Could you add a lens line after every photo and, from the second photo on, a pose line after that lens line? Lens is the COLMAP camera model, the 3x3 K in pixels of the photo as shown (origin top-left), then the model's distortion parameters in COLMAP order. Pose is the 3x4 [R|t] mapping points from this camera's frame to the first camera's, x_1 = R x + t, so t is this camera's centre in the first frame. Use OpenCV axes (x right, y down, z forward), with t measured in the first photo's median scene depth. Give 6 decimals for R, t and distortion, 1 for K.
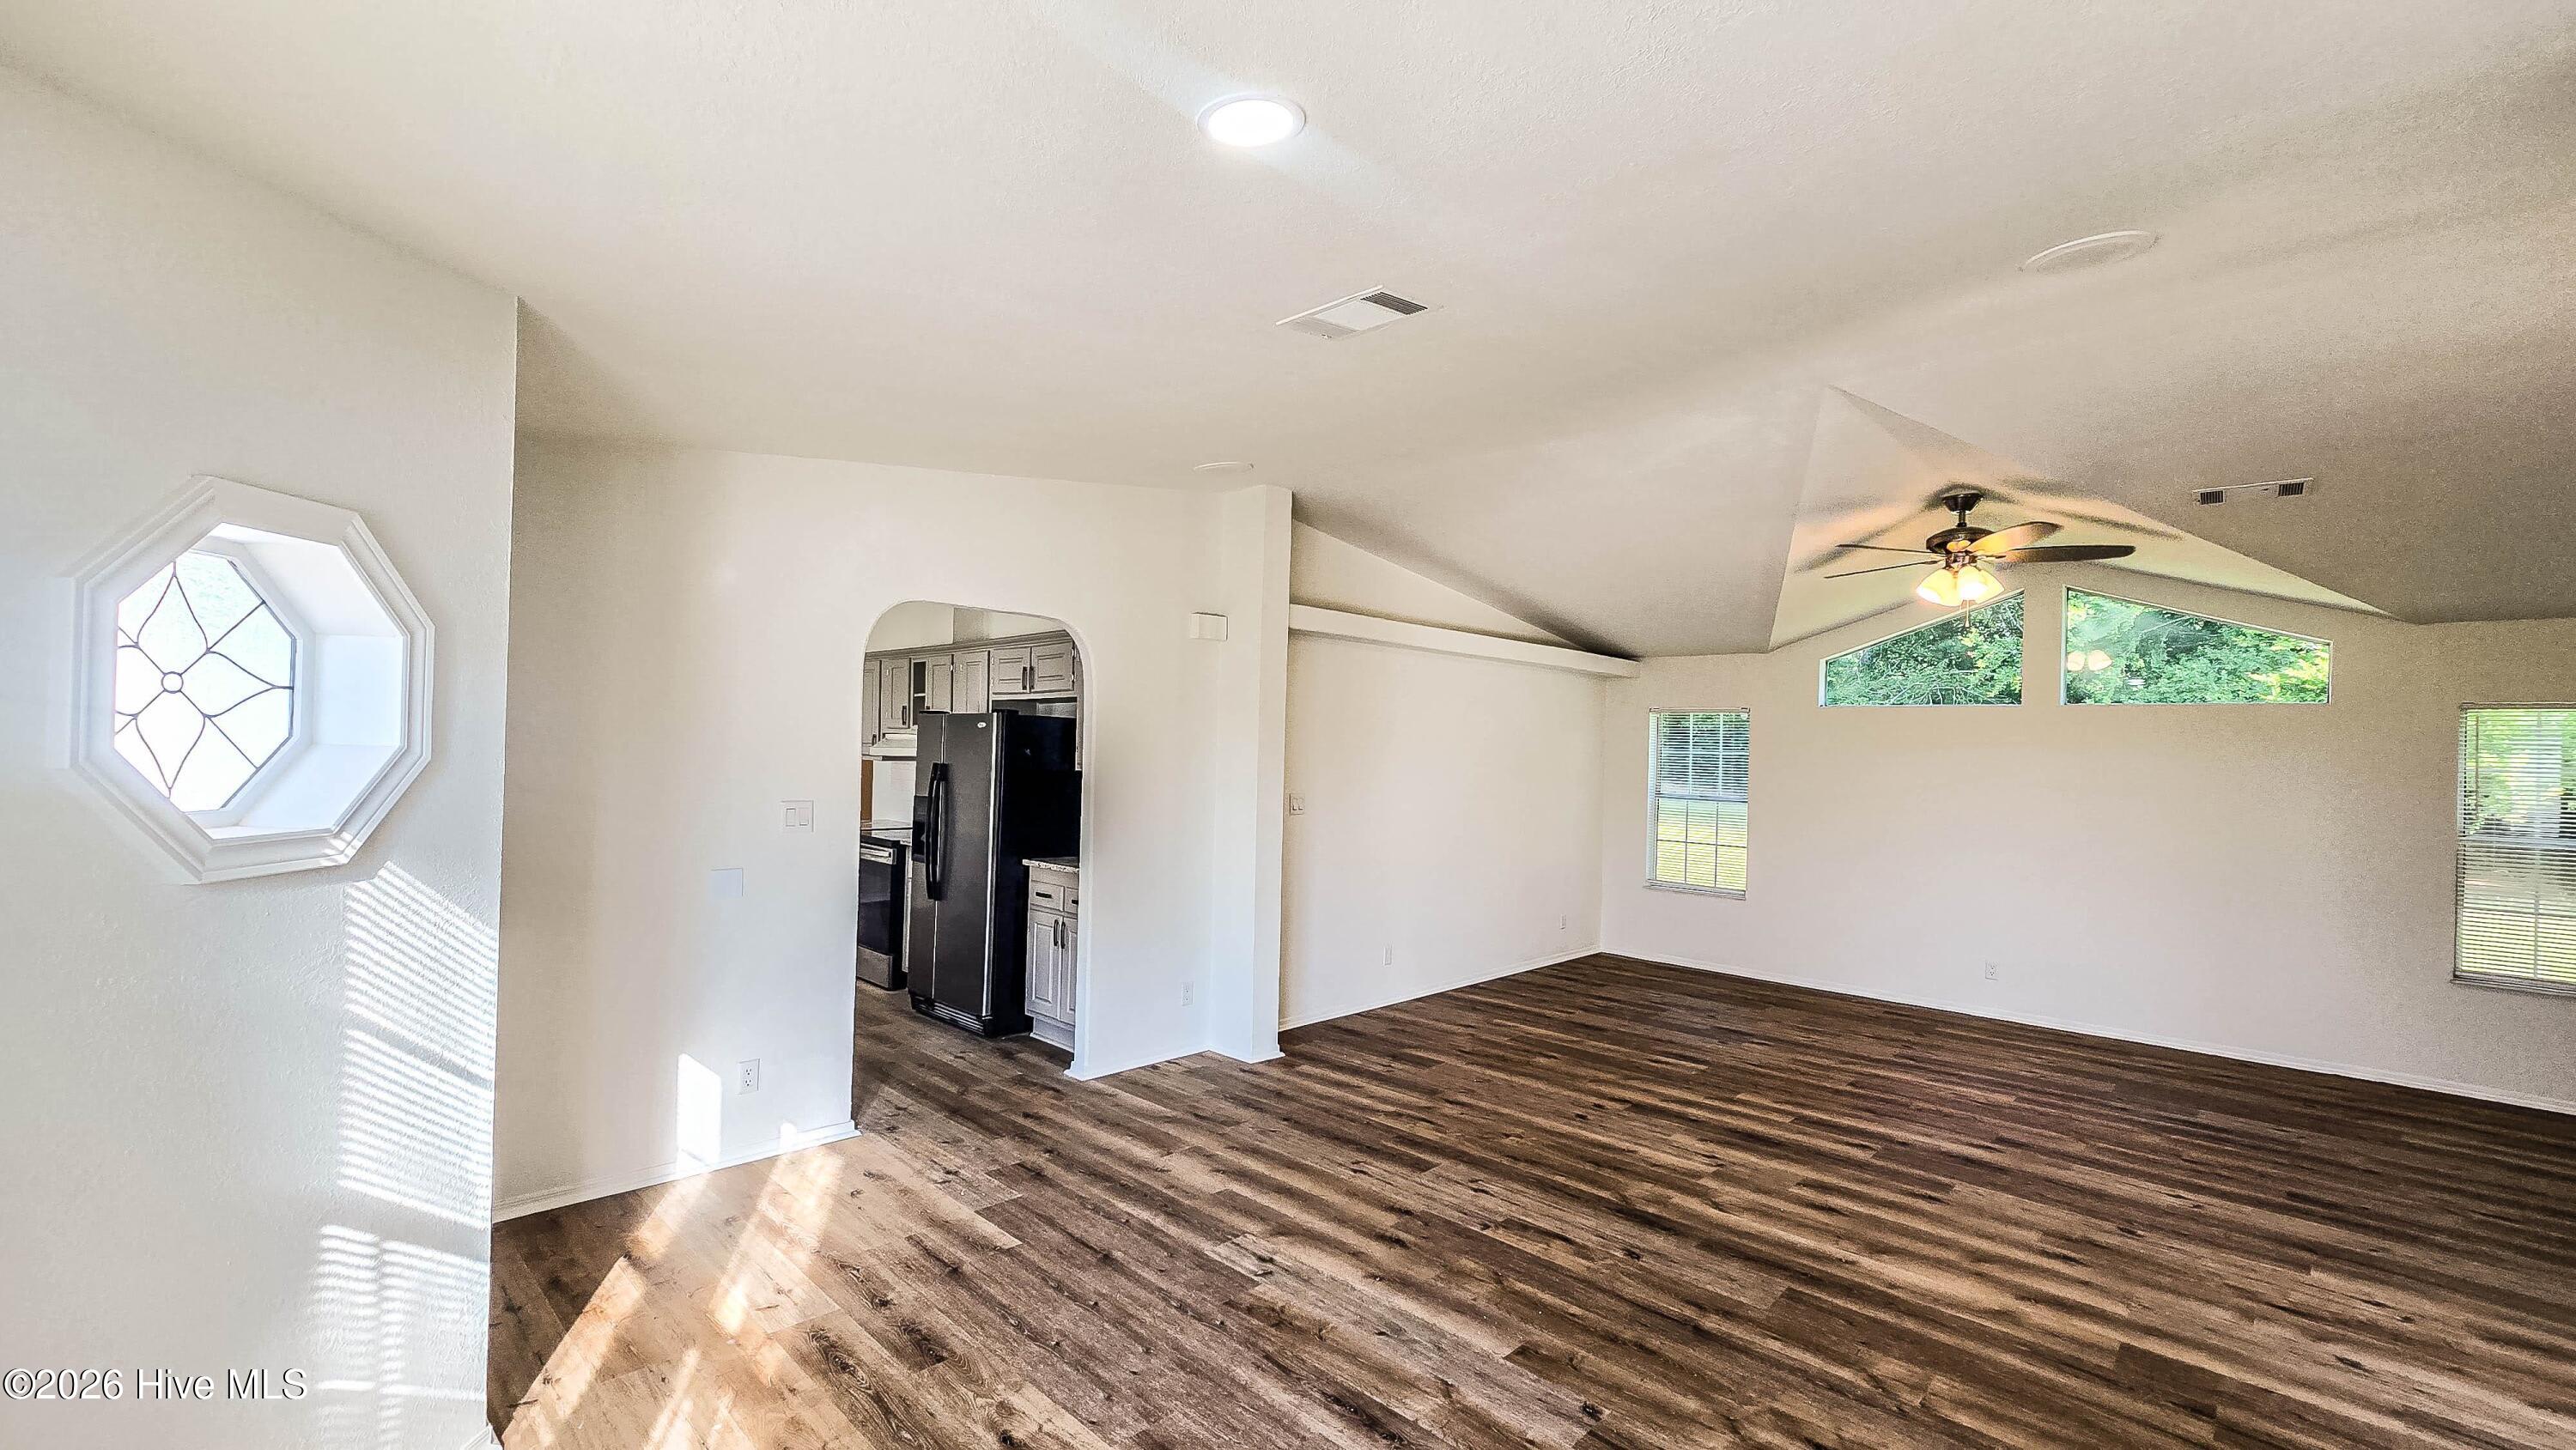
lens RADIAL K [[1048.0, 0, 1283.5], [0, 1048.0, 728.8], [0, 0, 1]] dist [-0.000860, -0.000139]
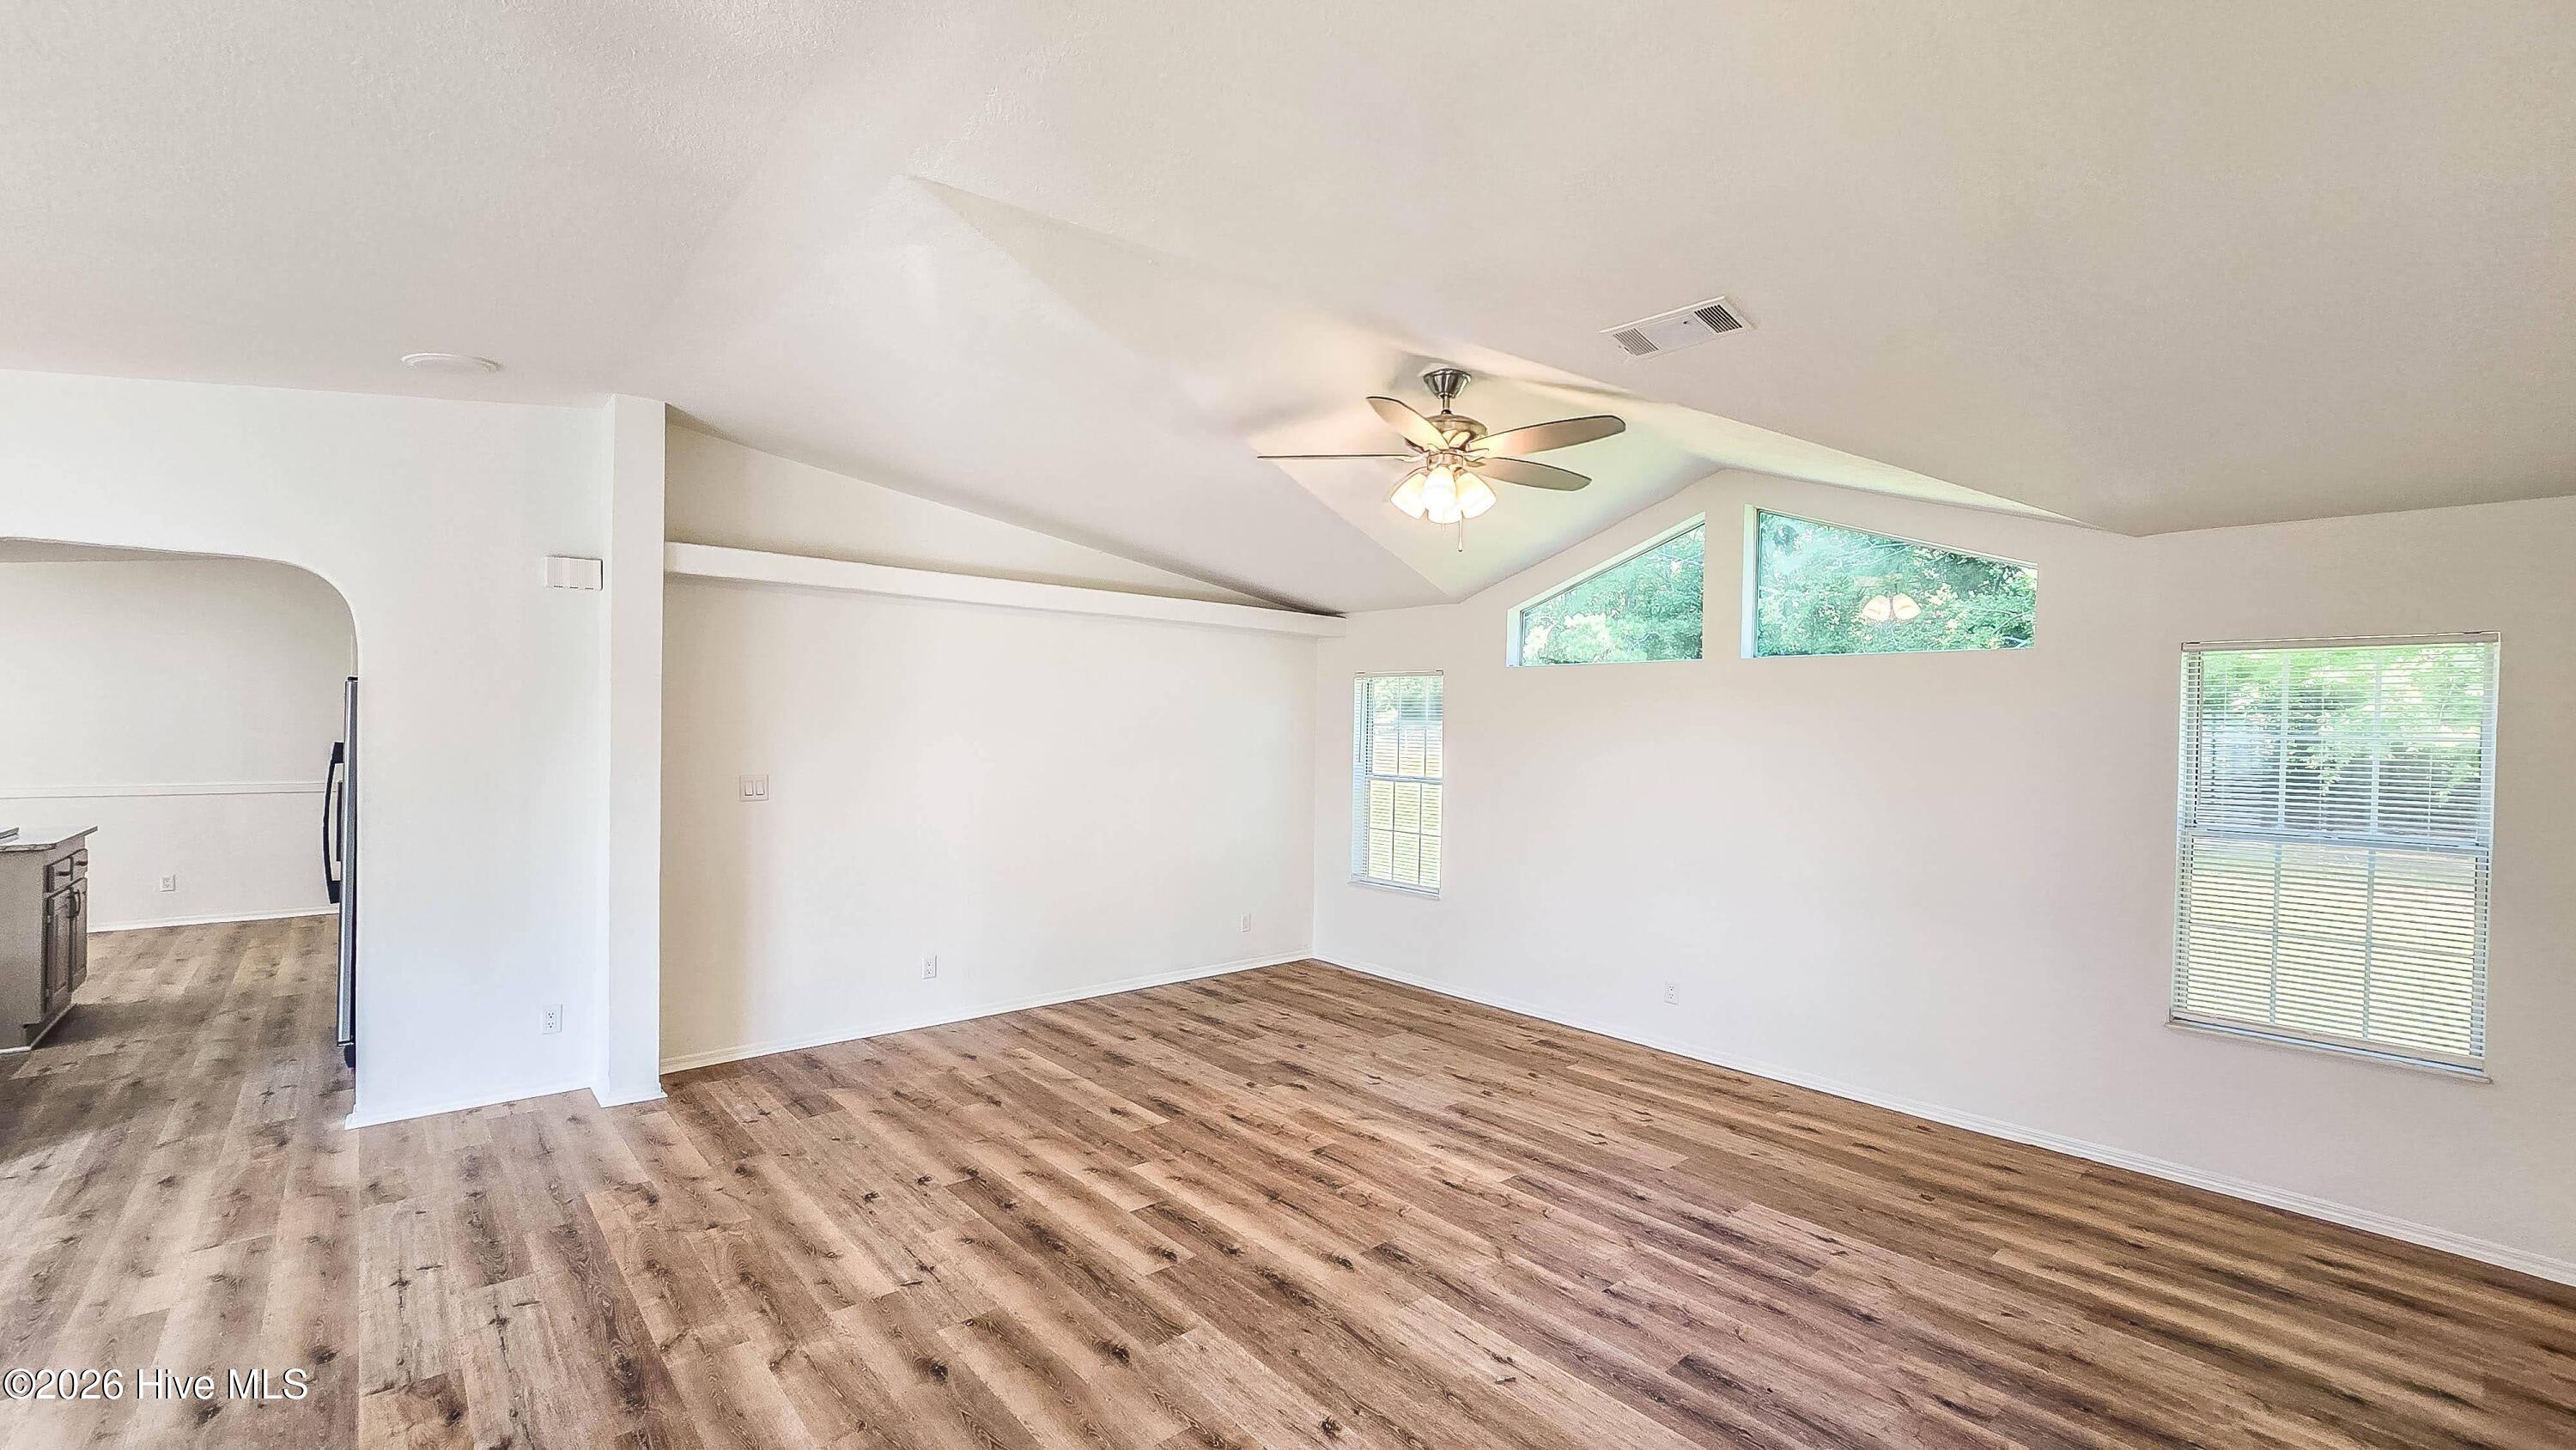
lens RADIAL K [[1048.0, 0, 1292.6], [0, 1048.0, 728.0], [0, 0, 1]] dist [-0.000860, -0.000139]
pose [[0.996961, -0.009876, -0.077279, 0.624670], [0.011117, 0.999816, 0.015639, 0.019274], [0.077110, -0.016451, 0.996887, 0.255929]]
